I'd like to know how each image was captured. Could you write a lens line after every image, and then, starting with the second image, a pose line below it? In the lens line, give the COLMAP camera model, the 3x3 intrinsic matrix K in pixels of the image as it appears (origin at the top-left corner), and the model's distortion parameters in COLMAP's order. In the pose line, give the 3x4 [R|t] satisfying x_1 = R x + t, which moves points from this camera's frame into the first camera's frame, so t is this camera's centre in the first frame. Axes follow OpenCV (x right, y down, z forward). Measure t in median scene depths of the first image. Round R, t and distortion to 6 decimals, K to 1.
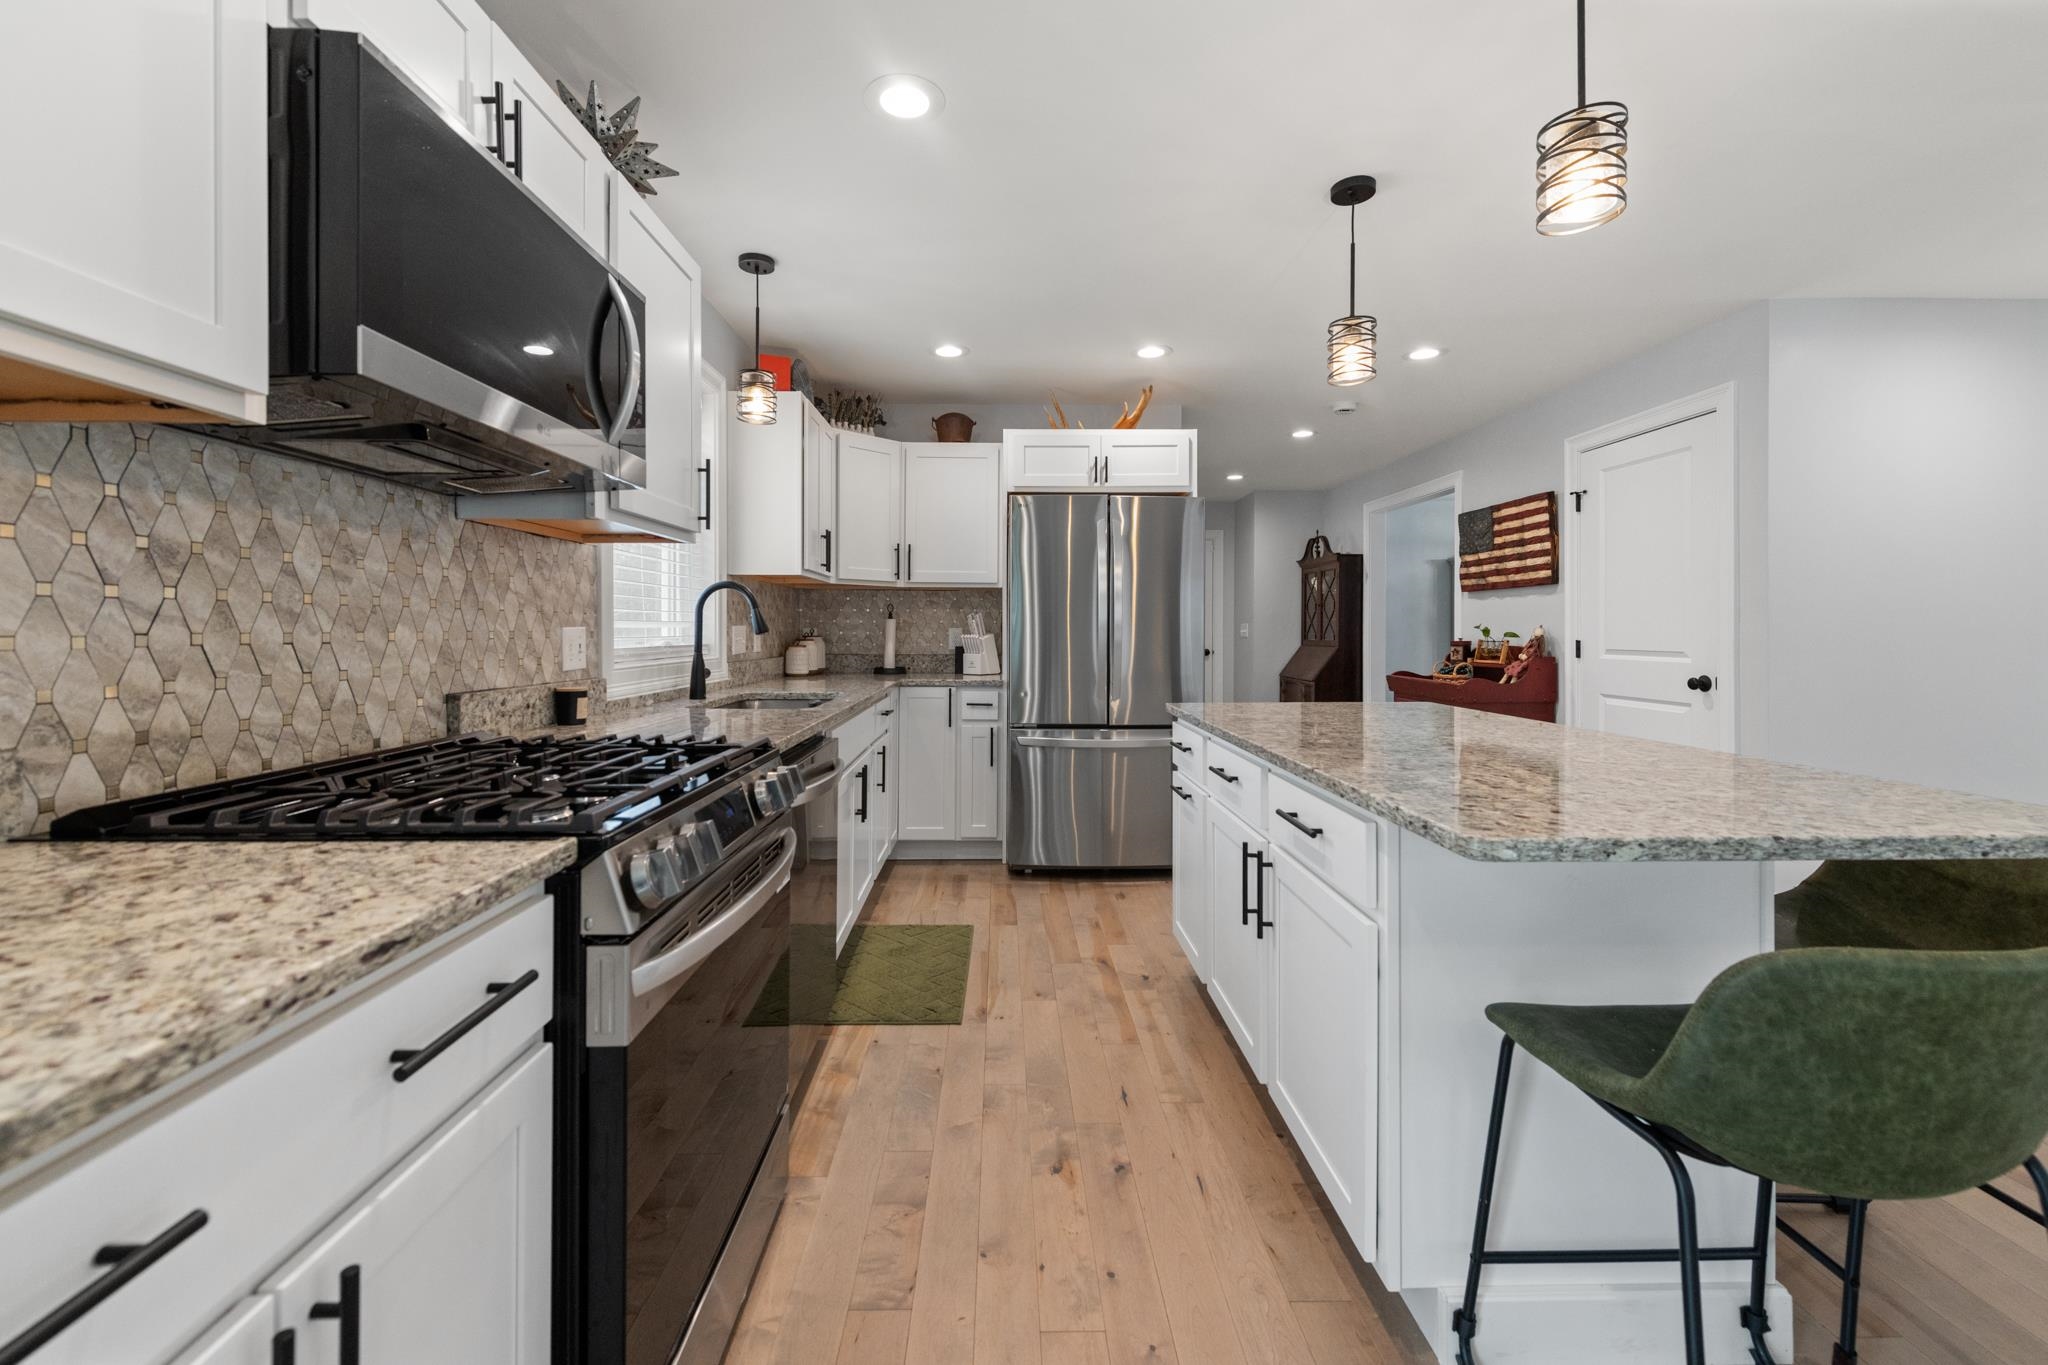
lens RADIAL K [[835.0, 0, 1006.5], [0, 835.0, 623.9], [0, 0, 1]] dist [-0.002483, -0.000968]
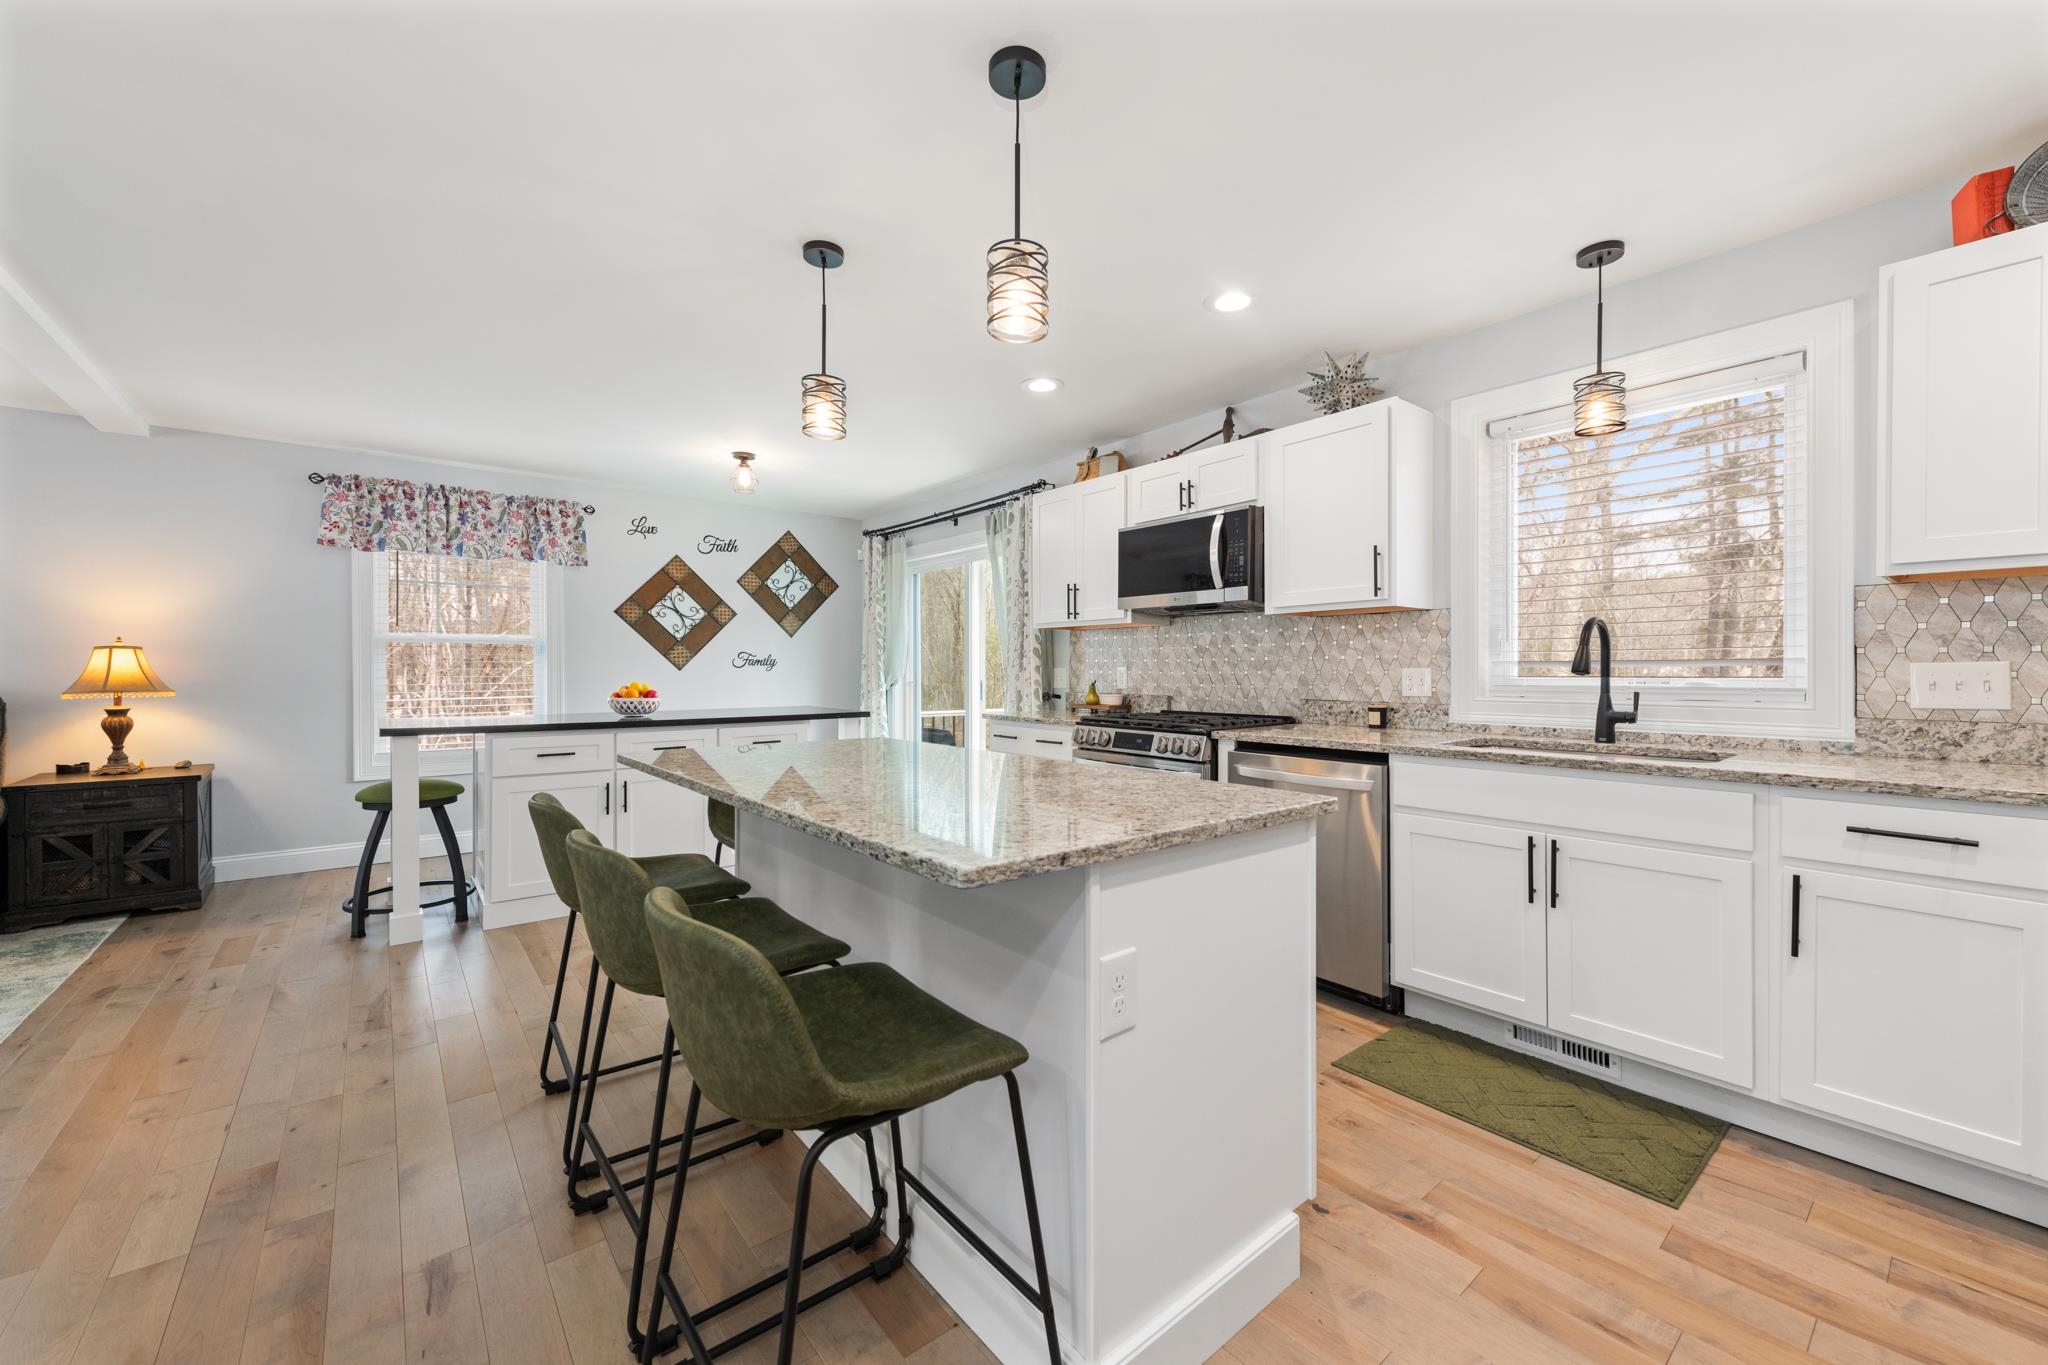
lens RADIAL K [[805.2, 0, 1030.5], [0, 805.2, 670.3], [0, 0, 1]] dist [0.015198, -0.005224]
pose [[-0.781911, 0.000821, -0.623390, 1.080811], [0.005407, 0.999970, -0.005466, 0.014379], [0.623367, -0.007644, -0.781892, 1.994517]]
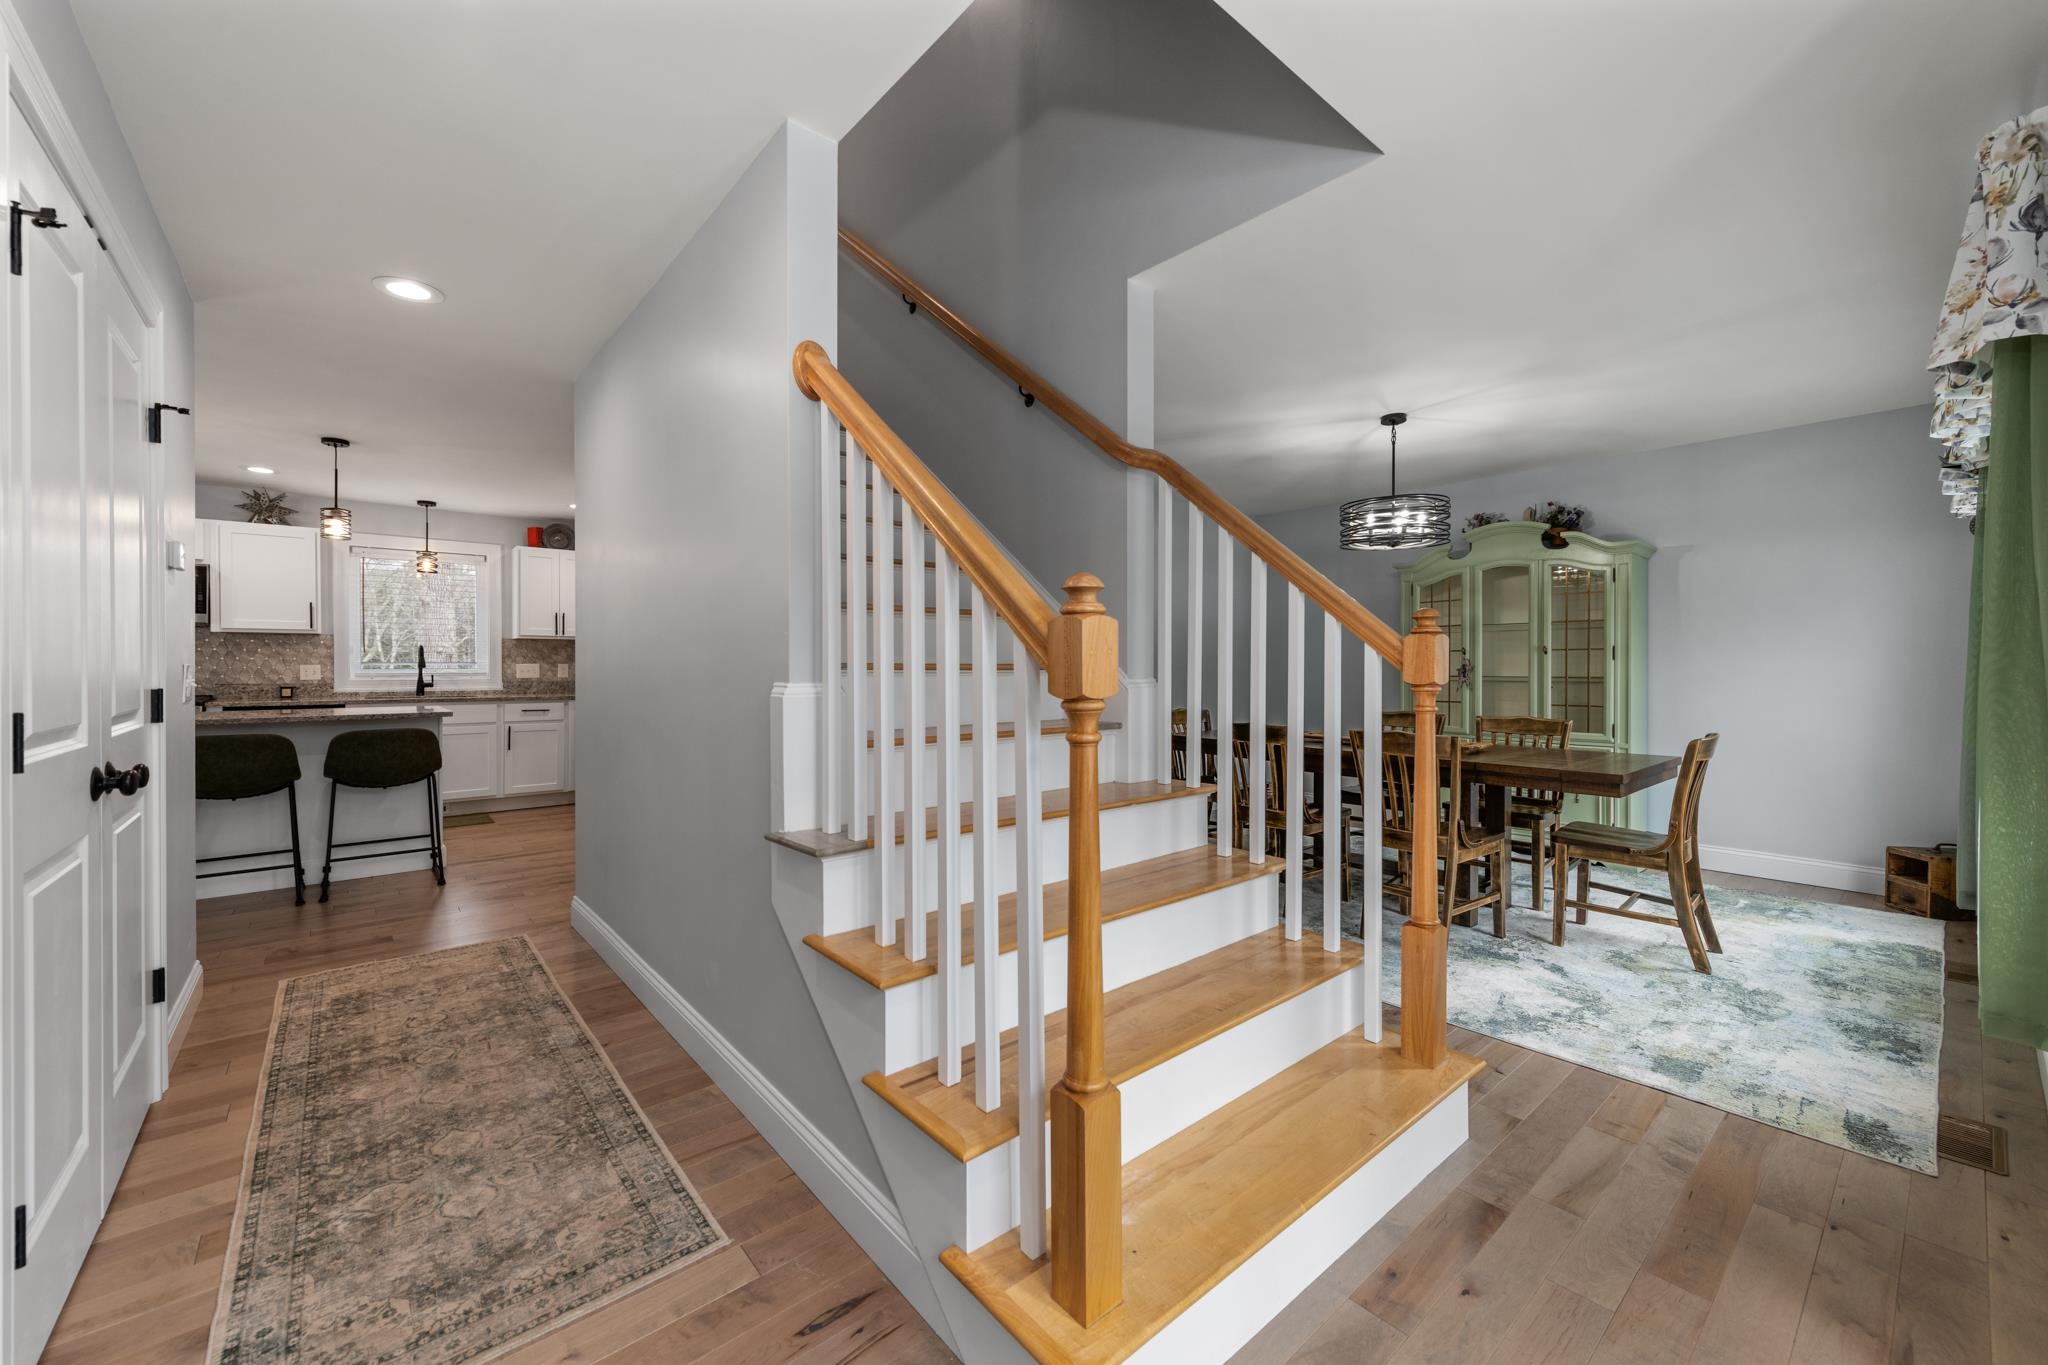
lens RADIAL K [[805.2, 0, 1024.2], [0, 805.2, 672.0], [0, 0, 1]] dist [0.015198, -0.005224]
pose [[0.638735, 0.005704, -0.769406, 3.682500], [0.004305, 0.999930, 0.010987, 0.009396], [0.769415, -0.010330, 0.638666, 1.295020]]
